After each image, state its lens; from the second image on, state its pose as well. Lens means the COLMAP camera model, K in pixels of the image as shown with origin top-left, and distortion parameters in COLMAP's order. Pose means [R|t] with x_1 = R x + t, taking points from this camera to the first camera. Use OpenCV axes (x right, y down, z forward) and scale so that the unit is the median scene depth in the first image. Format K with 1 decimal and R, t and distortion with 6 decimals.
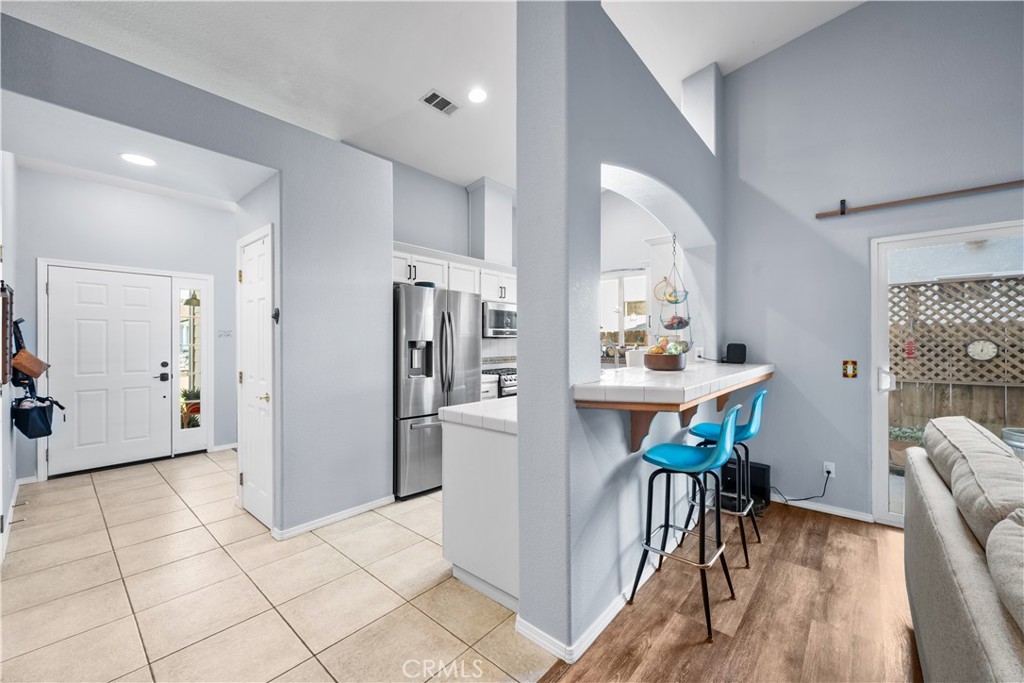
lens RADIAL K [[404.3, 0, 509.5], [0, 404.3, 341.2], [0, 0, 1]] dist [-0.000319, -0.000009]
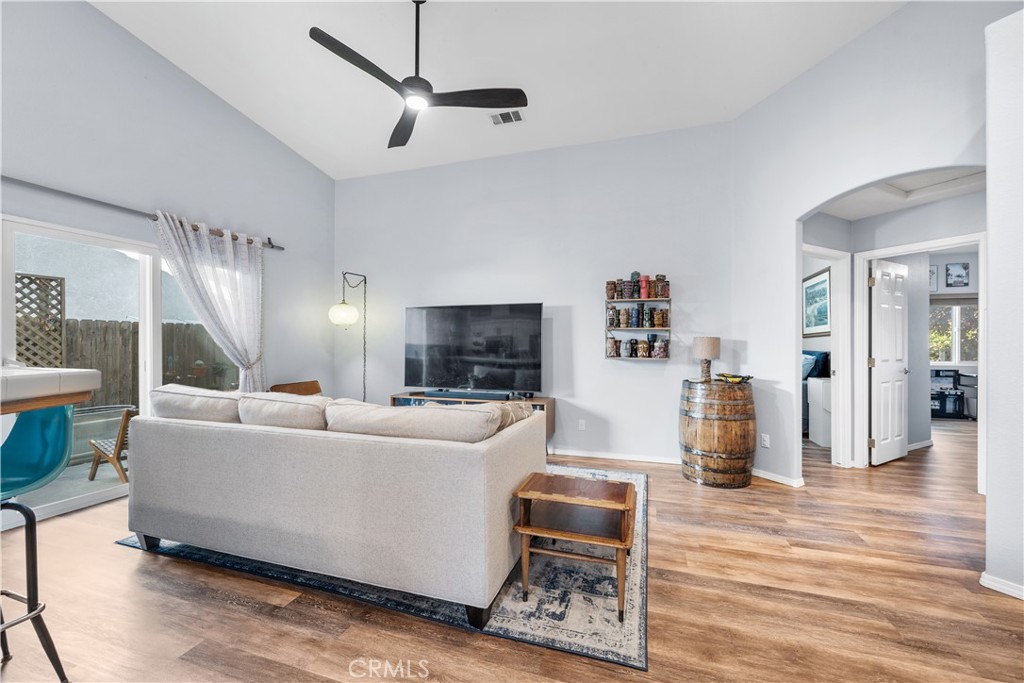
lens RADIAL K [[404.3, 0, 512.6], [0, 404.3, 338.3], [0, 0, 1]] dist [-0.000319, -0.000009]
pose [[-0.385054, -0.001718, 0.922892, -0.358839], [-0.003734, 0.999993, 0.000304, 0.004366], [-0.922887, -0.003329, -0.385058, 0.313210]]
